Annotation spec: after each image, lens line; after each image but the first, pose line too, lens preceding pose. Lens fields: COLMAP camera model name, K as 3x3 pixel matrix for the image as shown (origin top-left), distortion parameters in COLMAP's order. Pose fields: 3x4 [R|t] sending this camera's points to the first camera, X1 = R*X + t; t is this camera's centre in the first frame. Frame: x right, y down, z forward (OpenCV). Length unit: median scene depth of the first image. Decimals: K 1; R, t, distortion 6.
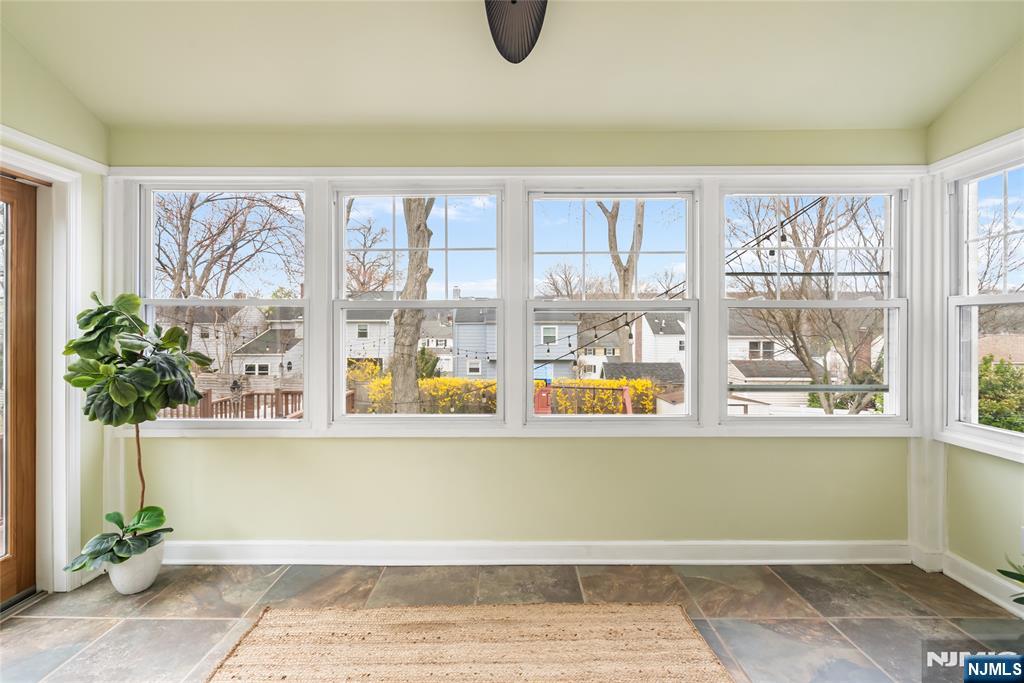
lens RADIAL K [[467.6, 0, 514.3], [0, 467.6, 322.7], [0, 0, 1]] dist [-0.006978, 0.002938]
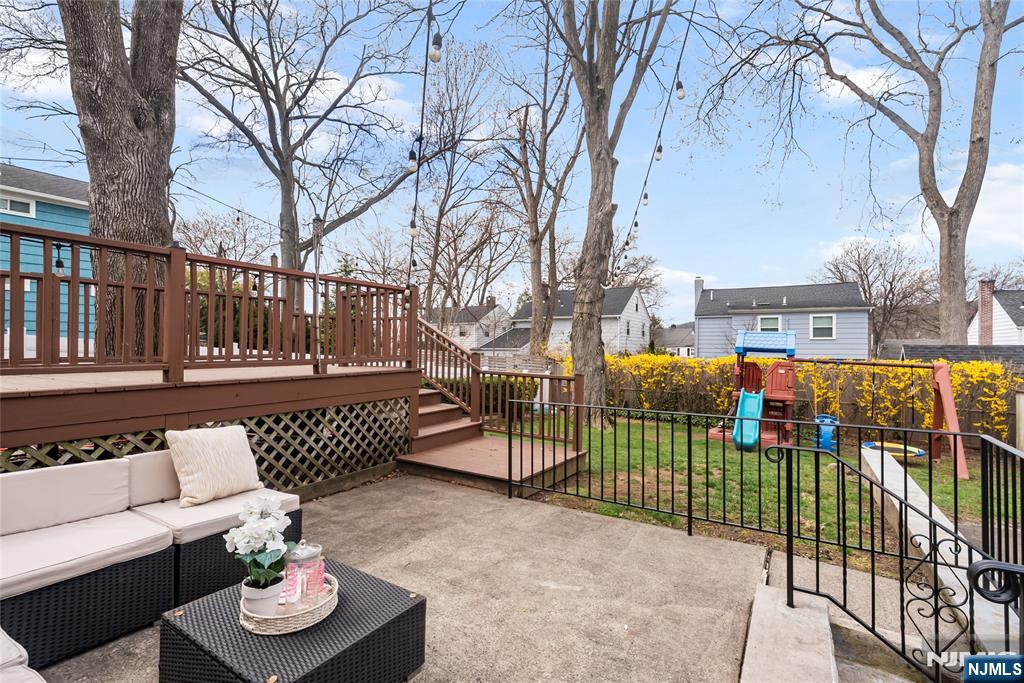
lens RADIAL K [[467.6, 0, 516.6], [0, 467.6, 339.1], [0, 0, 1]] dist [-0.006978, 0.002938]
pose [[0.859370, -0.003359, -0.511342, 0.038532], [0.002100, 0.999993, -0.003040, 0.052715], [0.511349, 0.001538, 0.859372, 0.106829]]
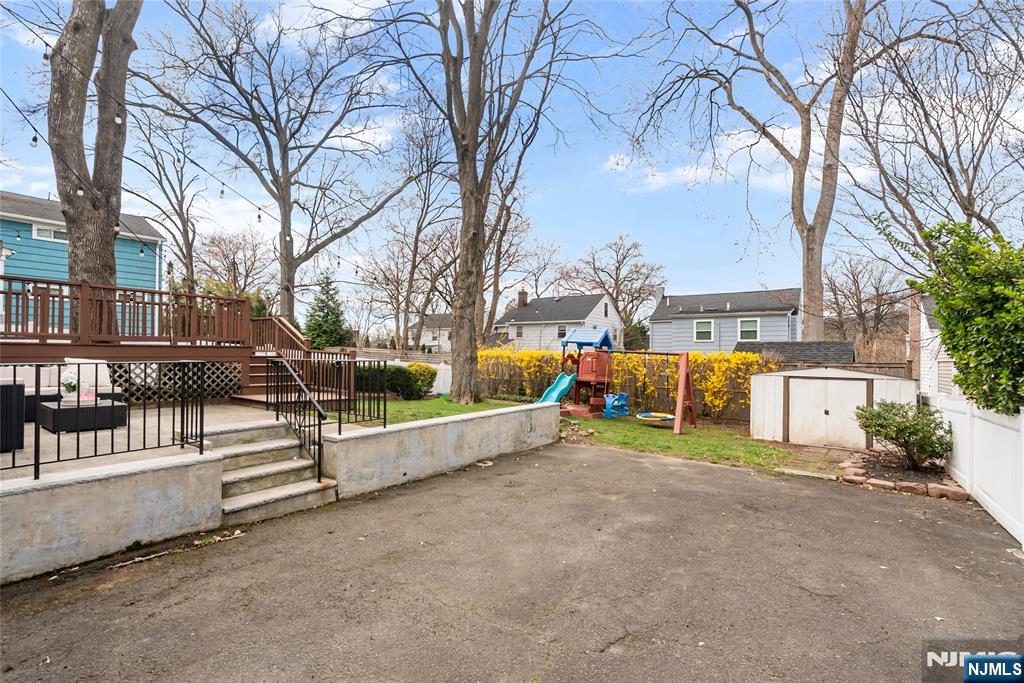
lens RADIAL K [[467.6, 0, 513.6], [0, 467.6, 346.4], [0, 0, 1]] dist [-0.006978, 0.002938]
pose [[0.822204, -0.001718, -0.569191, 0.221128], [0.000469, 0.999997, -0.002341, 0.064018], [0.569193, 0.001658, 0.822202, 0.089489]]
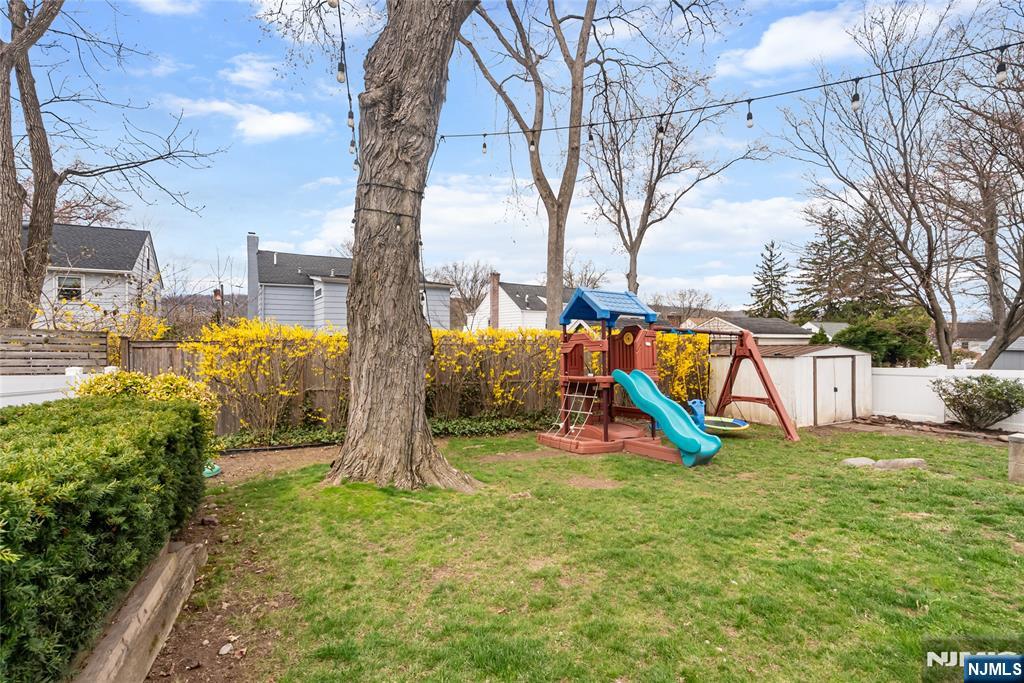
lens RADIAL K [[467.6, 0, 517.1], [0, 467.6, 336.5], [0, 0, 1]] dist [-0.006978, 0.002938]
pose [[0.875502, -0.001830, 0.483211, -0.148150], [-0.010913, 0.999663, 0.023559, 0.065992], [-0.483091, -0.025900, 0.875187, 0.302760]]
